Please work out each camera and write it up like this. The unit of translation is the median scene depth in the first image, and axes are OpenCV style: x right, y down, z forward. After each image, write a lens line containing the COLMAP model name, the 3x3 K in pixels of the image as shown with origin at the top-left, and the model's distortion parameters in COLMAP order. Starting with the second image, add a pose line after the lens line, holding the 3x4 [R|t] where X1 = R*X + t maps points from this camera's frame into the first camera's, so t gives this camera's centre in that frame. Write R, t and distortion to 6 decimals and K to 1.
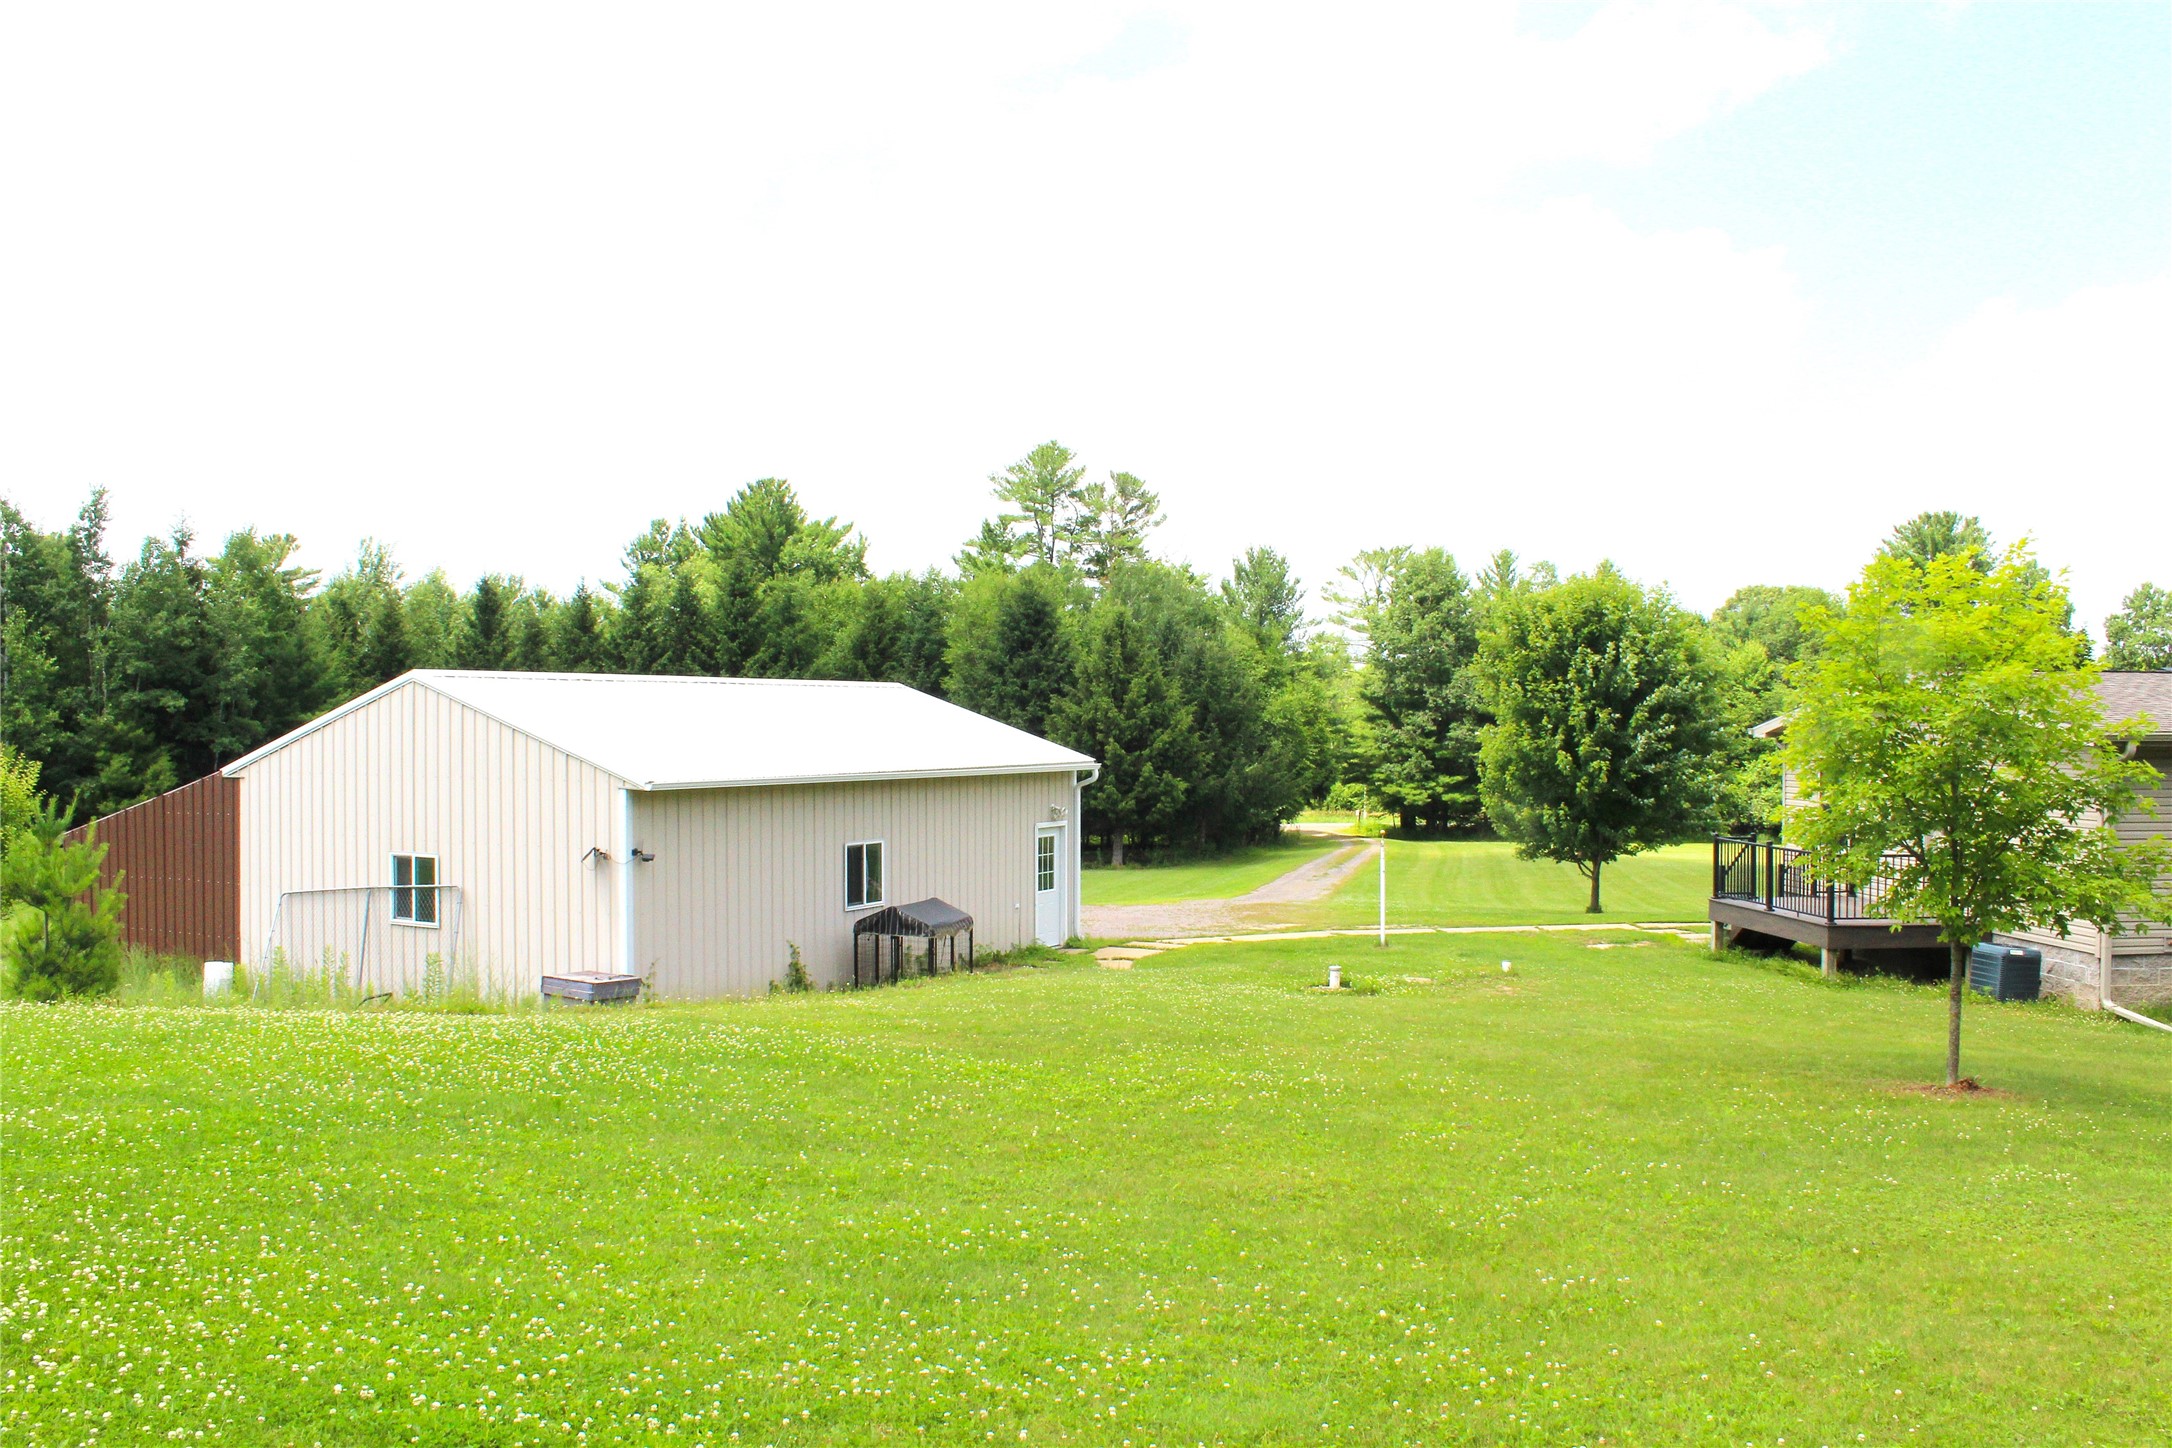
lens RADIAL K [[1805.3, 0, 1086.0], [0, 1805.3, 724.0], [0, 0, 1]] dist [-0.173537, 0.168300]
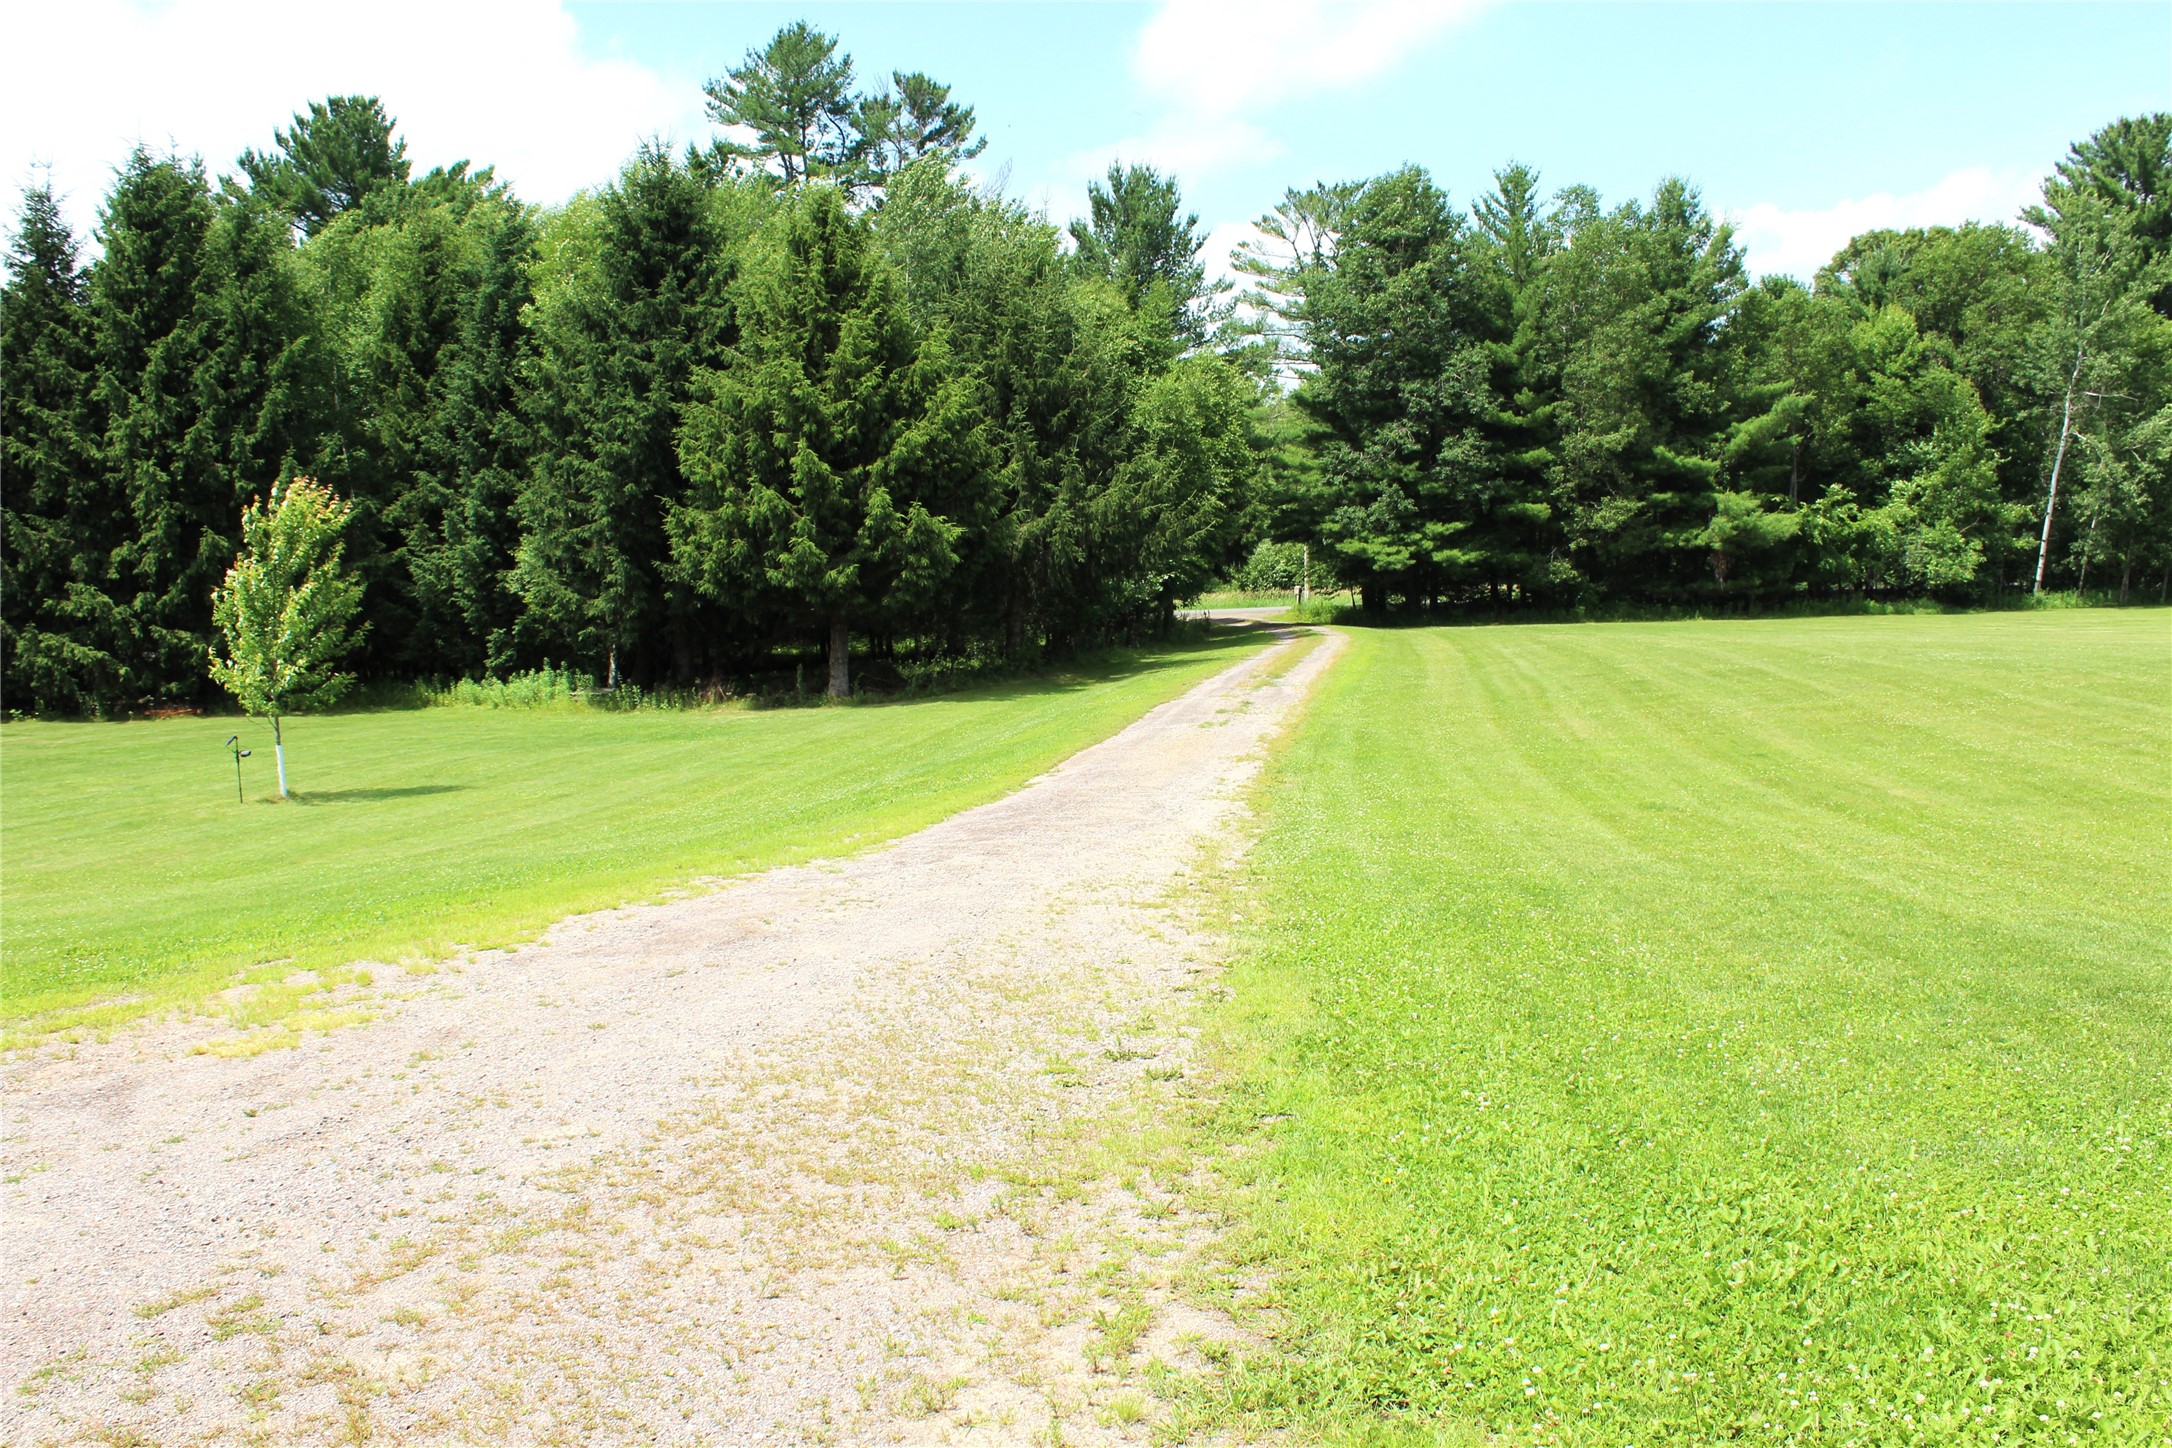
lens RADIAL K [[1897.8, 0, 1048.6], [0, 1897.8, 723.1], [0, 0, 1]] dist [-0.104183, 0.002349]
pose [[0.998761, -0.043690, 0.023838, 0.045994], [0.040913, 0.993459, 0.106611, 0.022566], [-0.028340, -0.105504, 0.994015, 0.338992]]
